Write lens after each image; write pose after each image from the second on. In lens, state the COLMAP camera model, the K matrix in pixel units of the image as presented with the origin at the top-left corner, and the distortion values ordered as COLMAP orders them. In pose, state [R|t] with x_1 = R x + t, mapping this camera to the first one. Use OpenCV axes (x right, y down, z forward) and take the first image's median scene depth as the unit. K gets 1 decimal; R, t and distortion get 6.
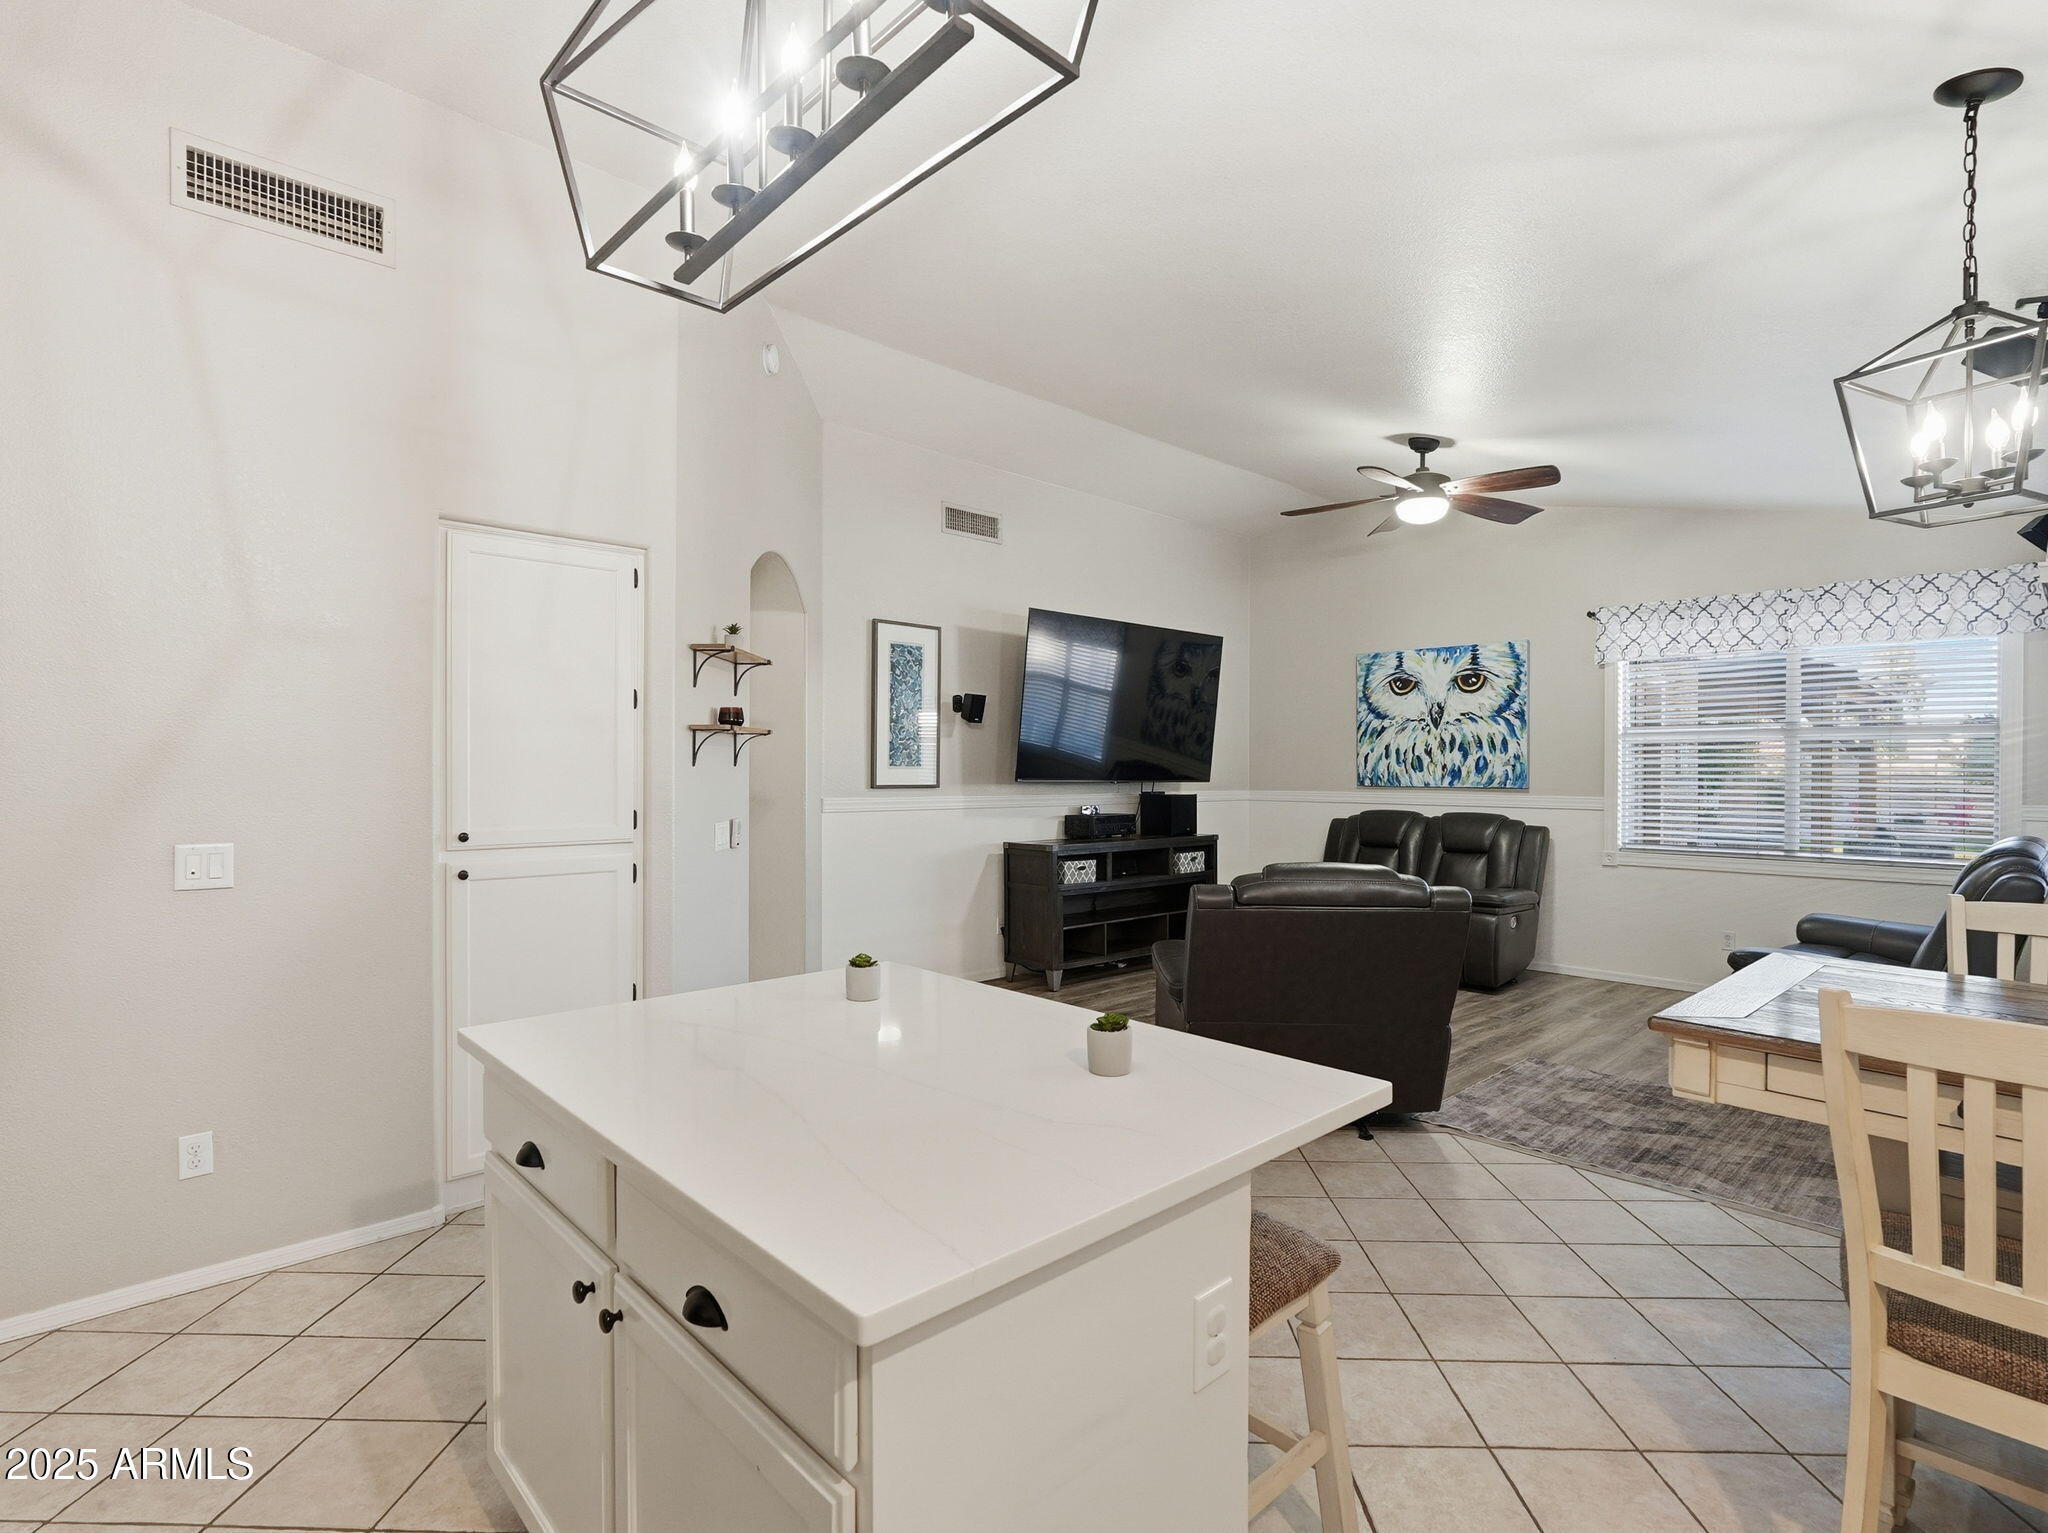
lens RADIAL K [[1015.8, 0, 1027.2], [0, 1015.8, 764.7], [0, 0, 1]] dist [-0.015922, 0.000087]
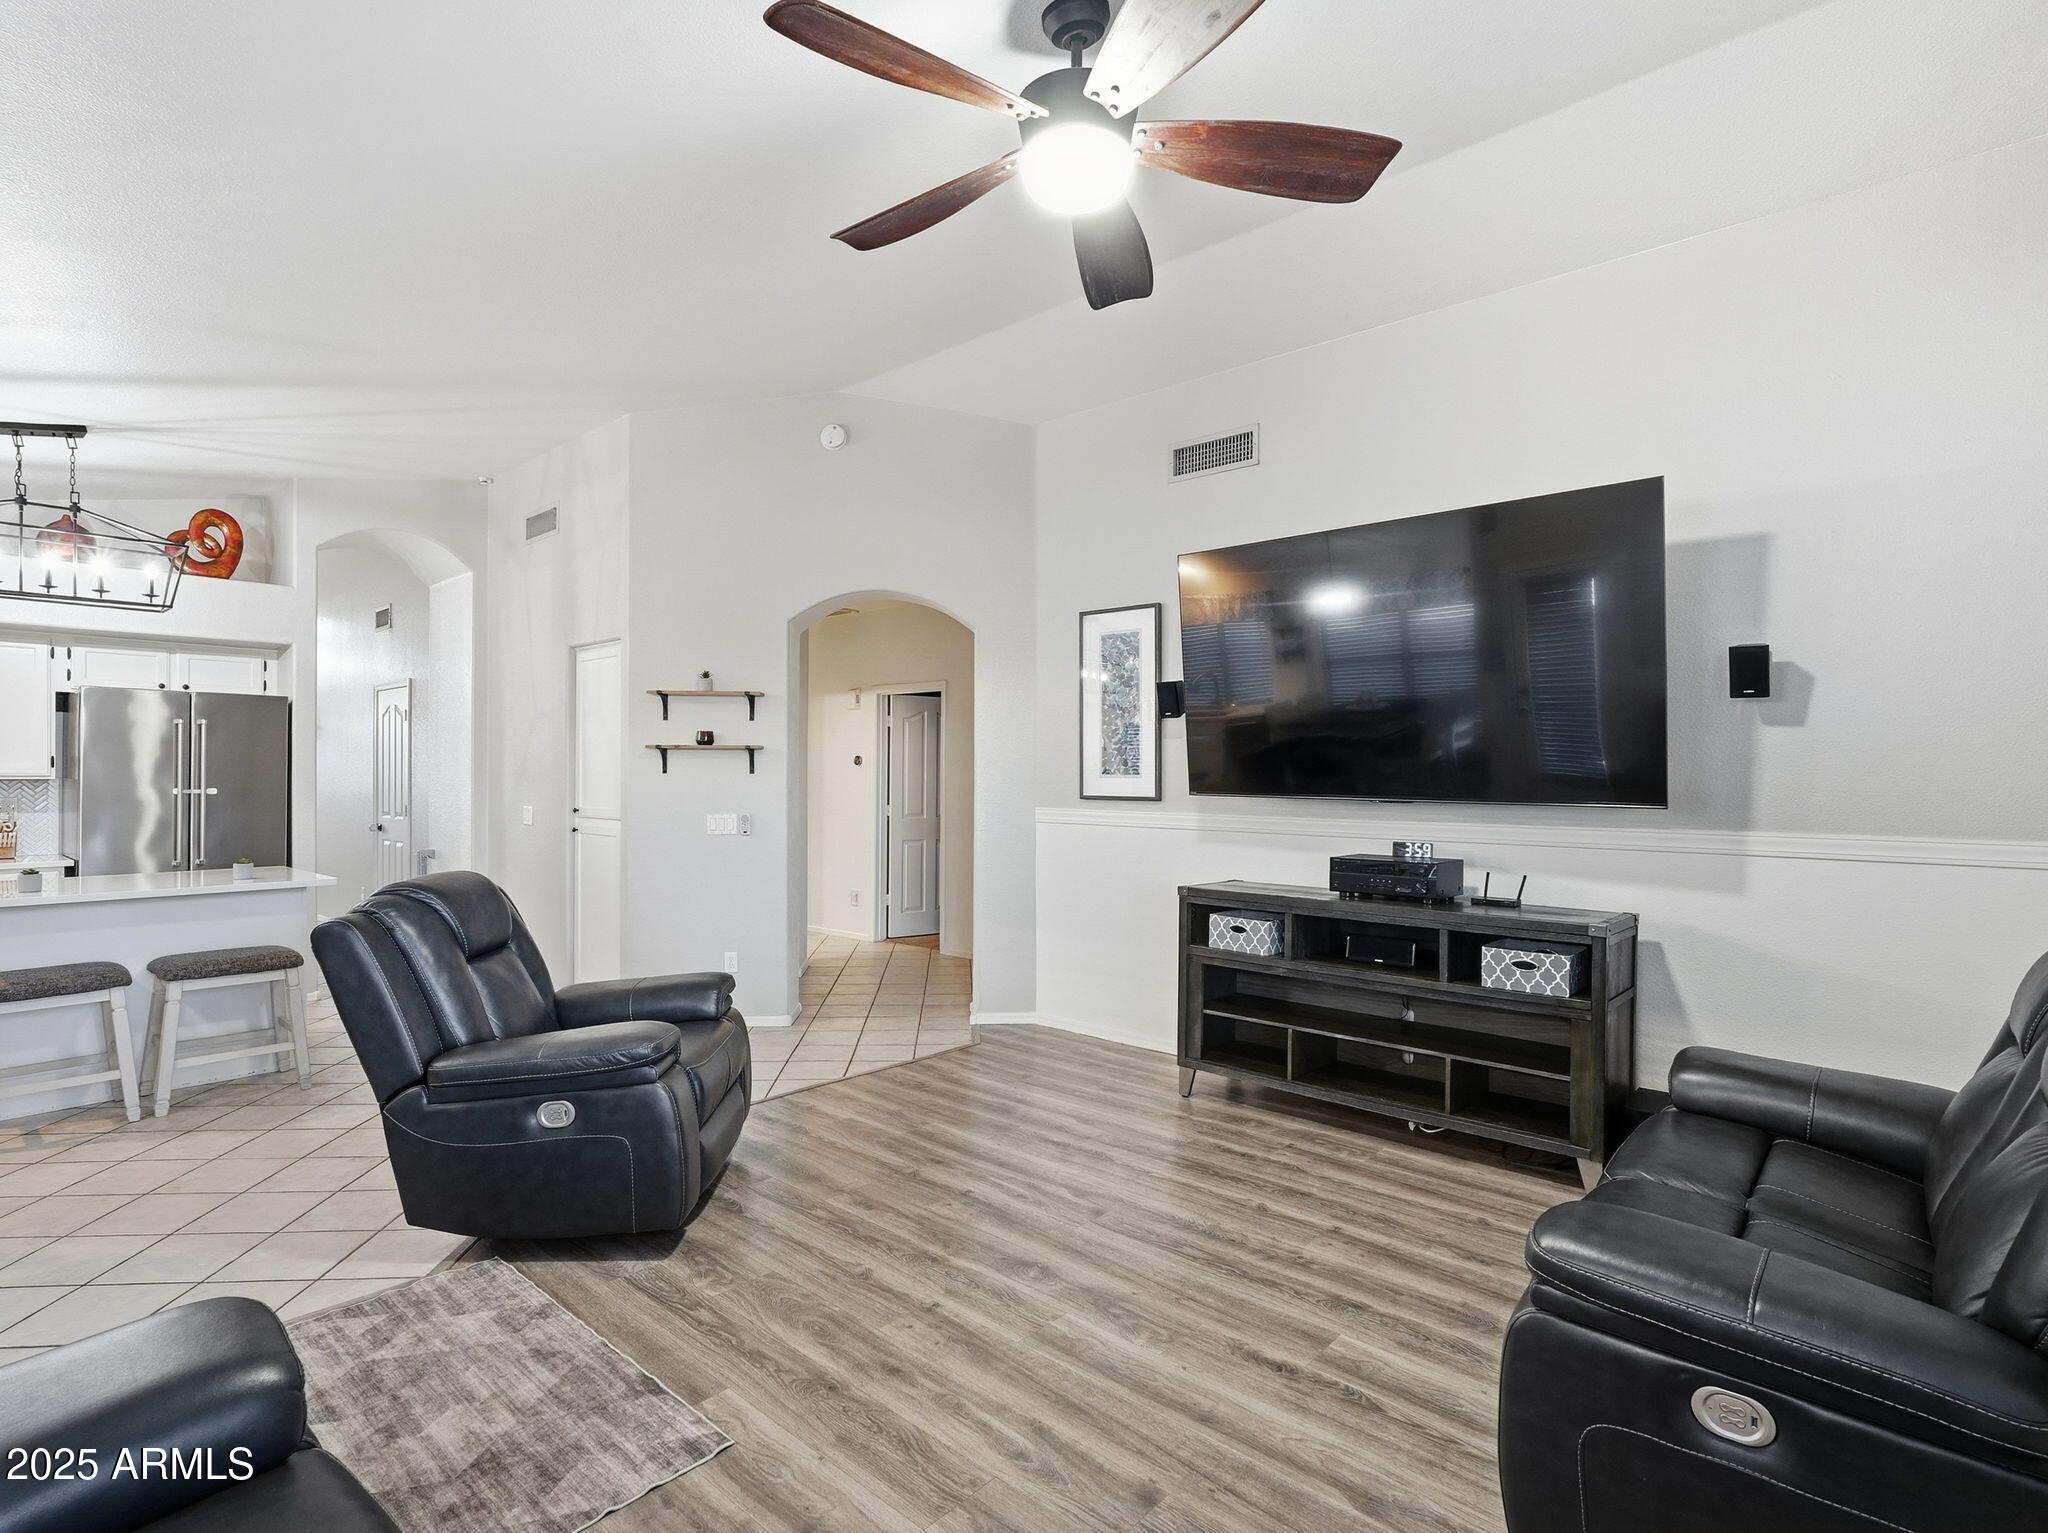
lens RADIAL K [[1015.8, 0, 1028.4], [0, 1015.8, 770.6], [0, 0, 1]] dist [-0.015922, 0.000087]
pose [[0.098427, -0.008769, -0.995106, 0.719746], [-0.003914, 0.999950, -0.009199, 0.006283], [0.995137, 0.004800, 0.098388, 0.830379]]
